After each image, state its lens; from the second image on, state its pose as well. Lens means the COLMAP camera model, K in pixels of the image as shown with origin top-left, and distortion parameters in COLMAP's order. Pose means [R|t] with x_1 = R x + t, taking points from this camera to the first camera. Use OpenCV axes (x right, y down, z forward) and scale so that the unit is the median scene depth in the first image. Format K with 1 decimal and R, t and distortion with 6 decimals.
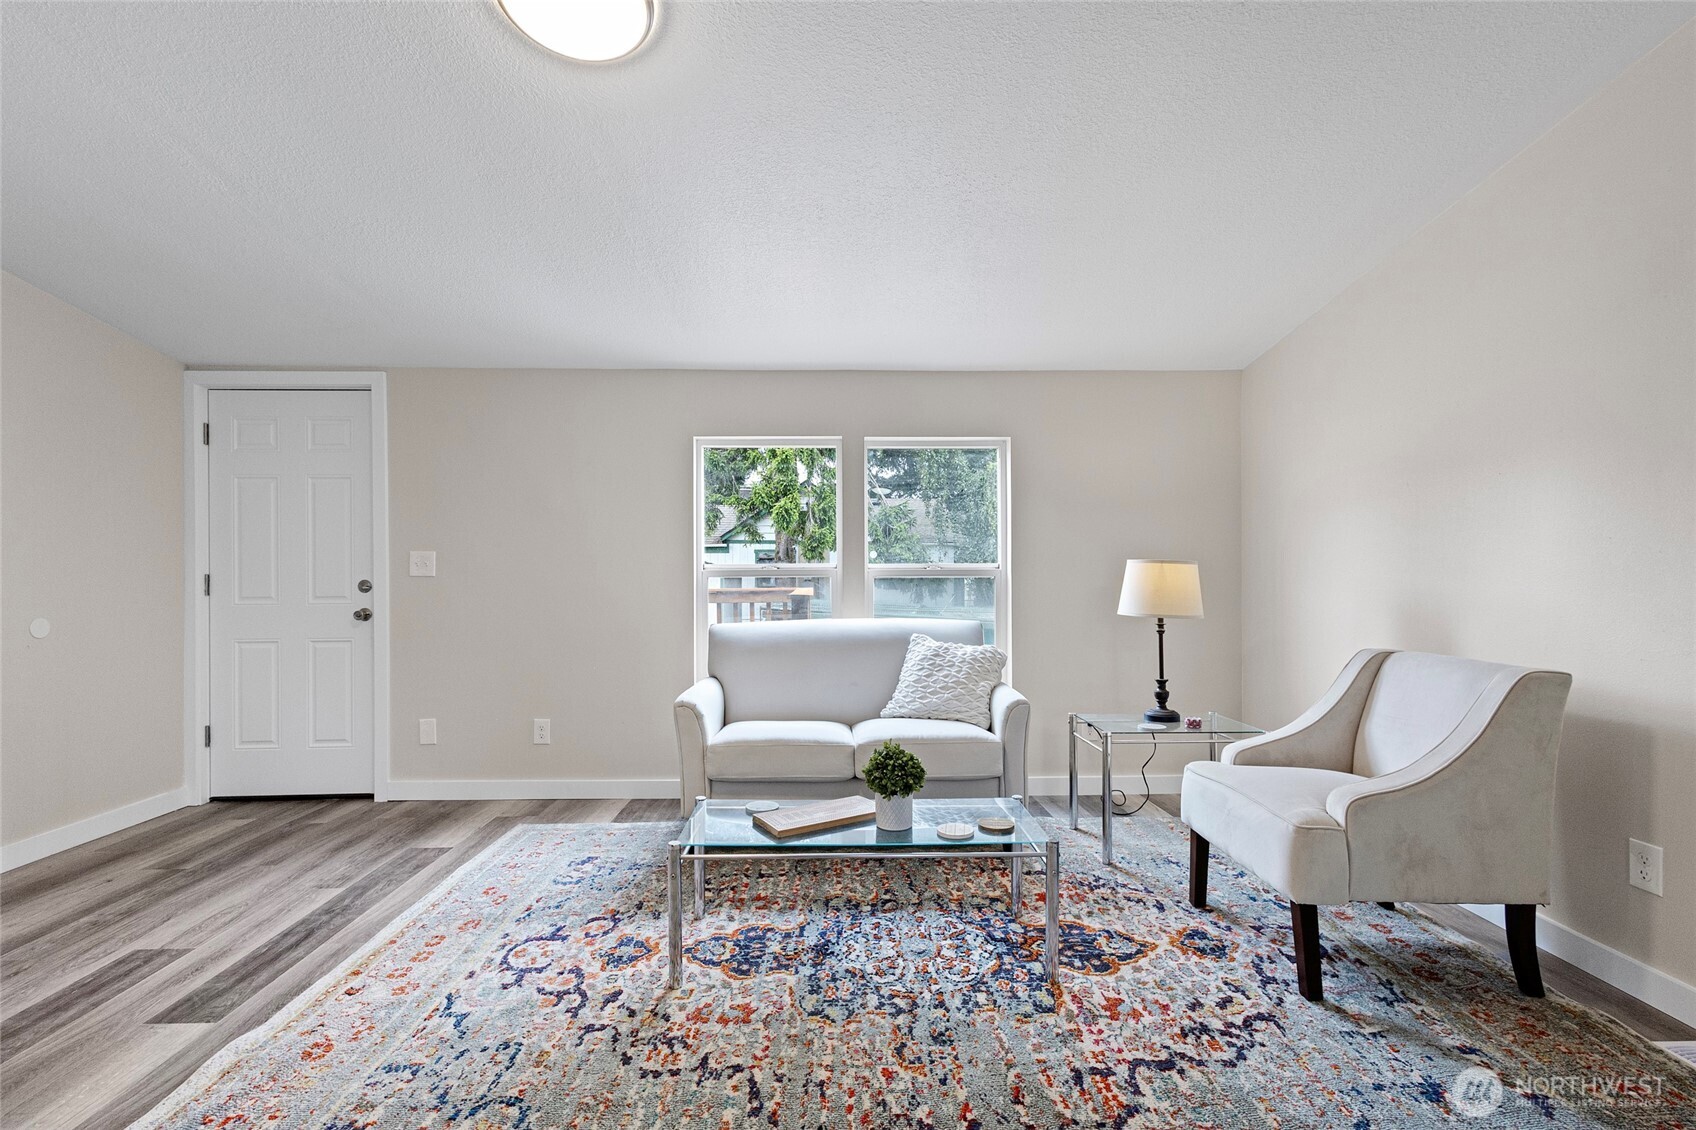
lens RADIAL K [[775.9, 0, 850.1], [0, 775.9, 573.9], [0, 0, 1]] dist [0.003973, -0.001488]
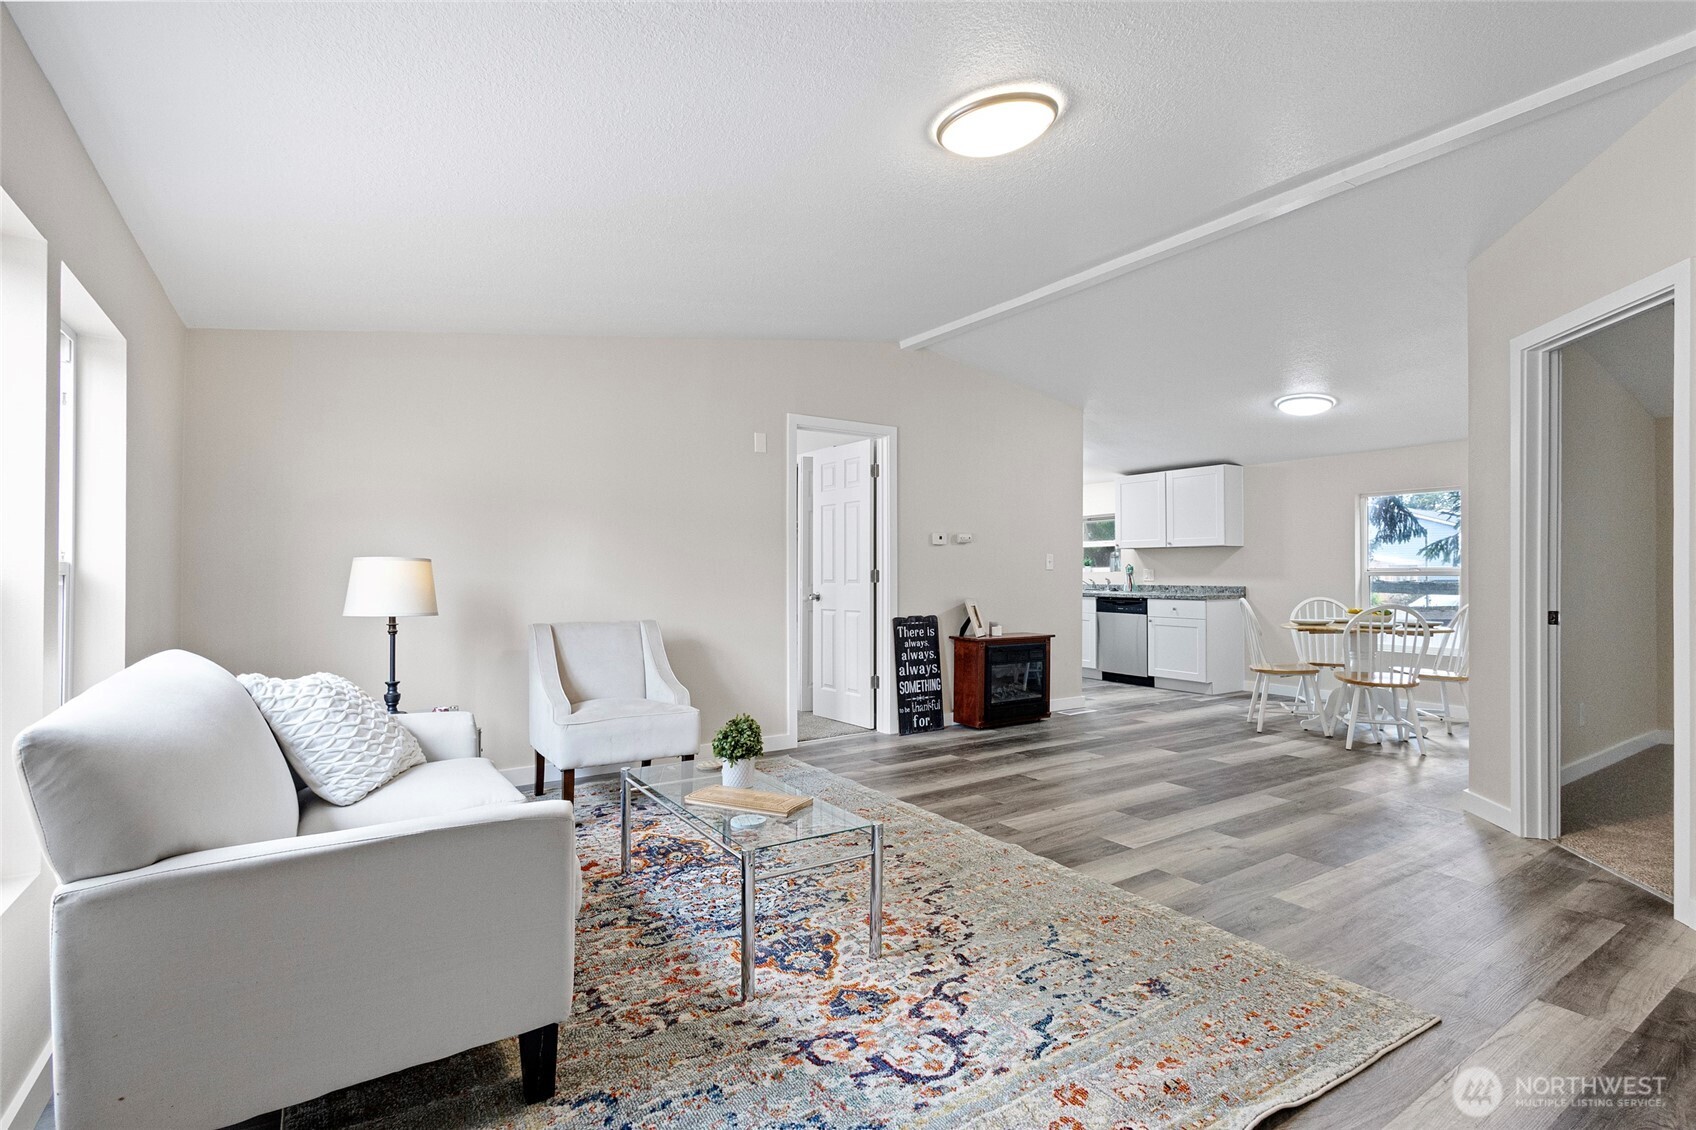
lens RADIAL K [[775.9, 0, 840.9], [0, 775.9, 567.8], [0, 0, 1]] dist [0.003973, -0.001488]
pose [[-0.520824, 0.006579, 0.853639, -0.946301], [-0.003976, 0.999941, -0.010133, 0.001877], [-0.853655, -0.008672, -0.520767, 1.353905]]
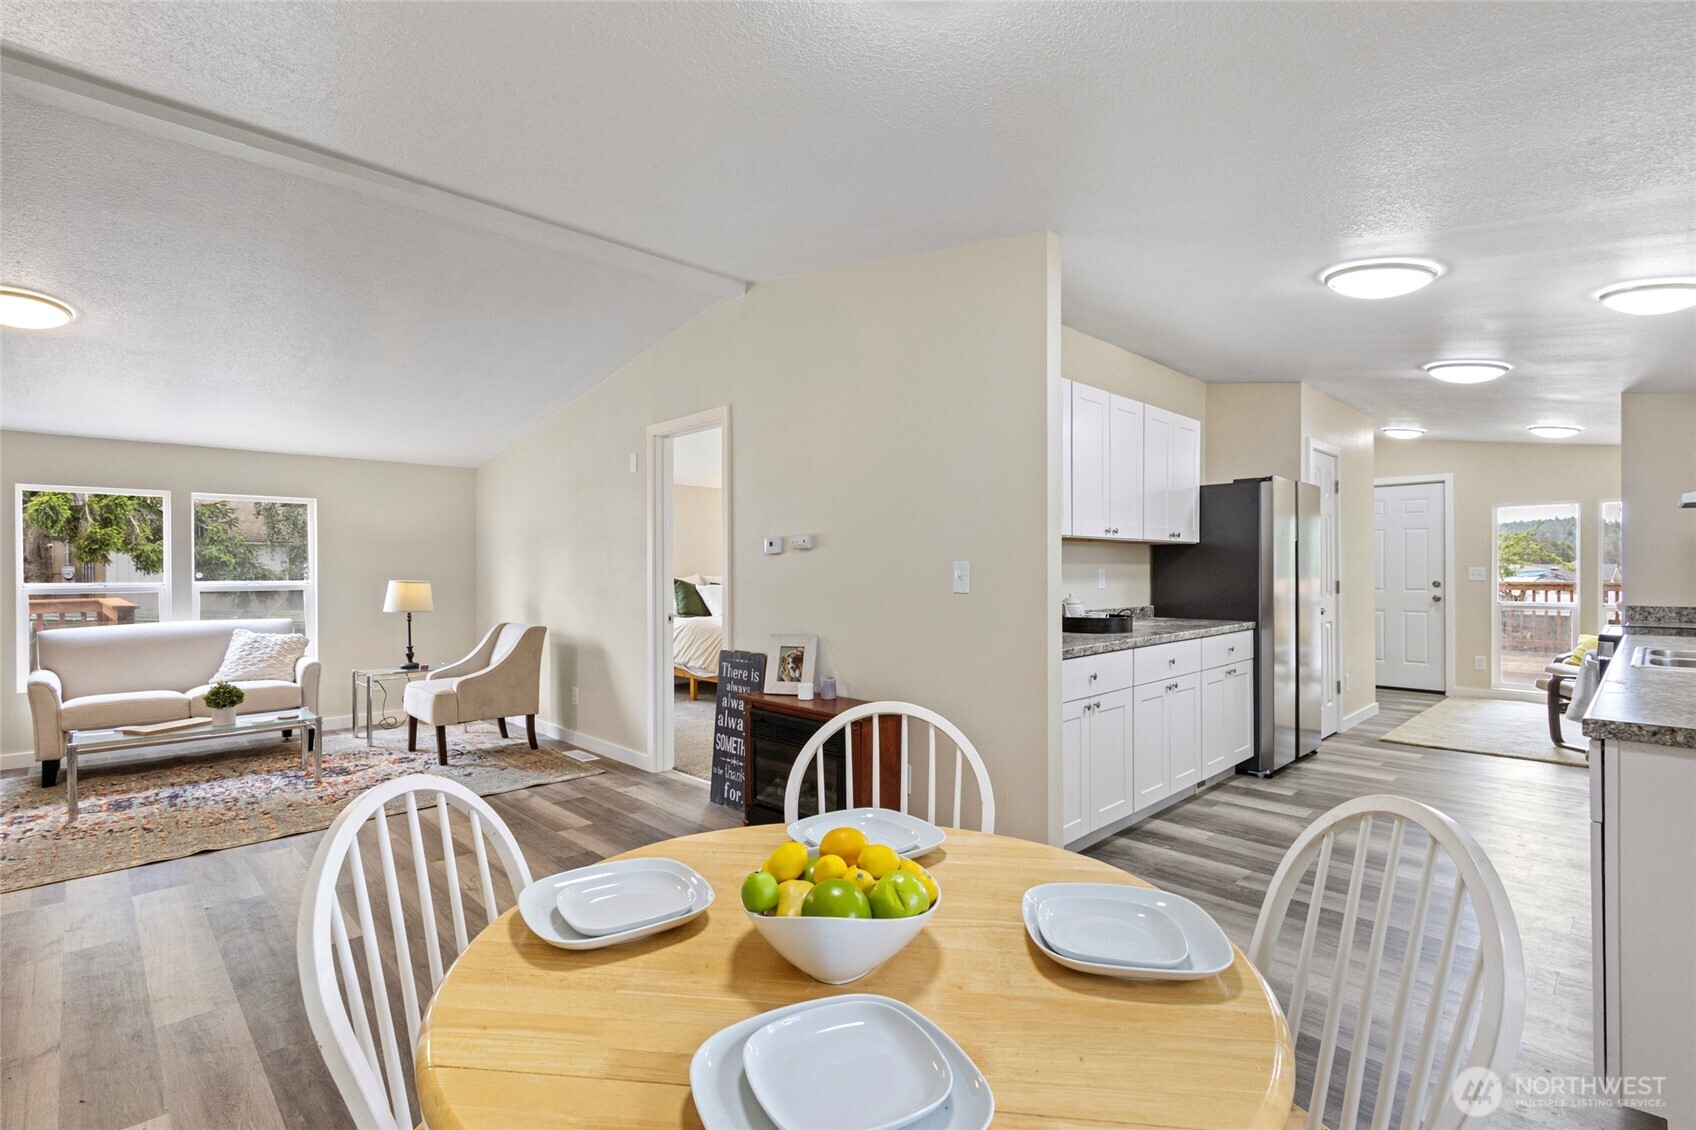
lens RADIAL K [[775.9, 0, 853.2], [0, 775.9, 567.5], [0, 0, 1]] dist [0.003973, -0.001488]
pose [[0.728829, 0.001565, 0.684694, -0.117651], [-0.000315, 0.999998, -0.001951, -0.059904], [-0.684695, 0.001207, 0.728828, -1.372591]]
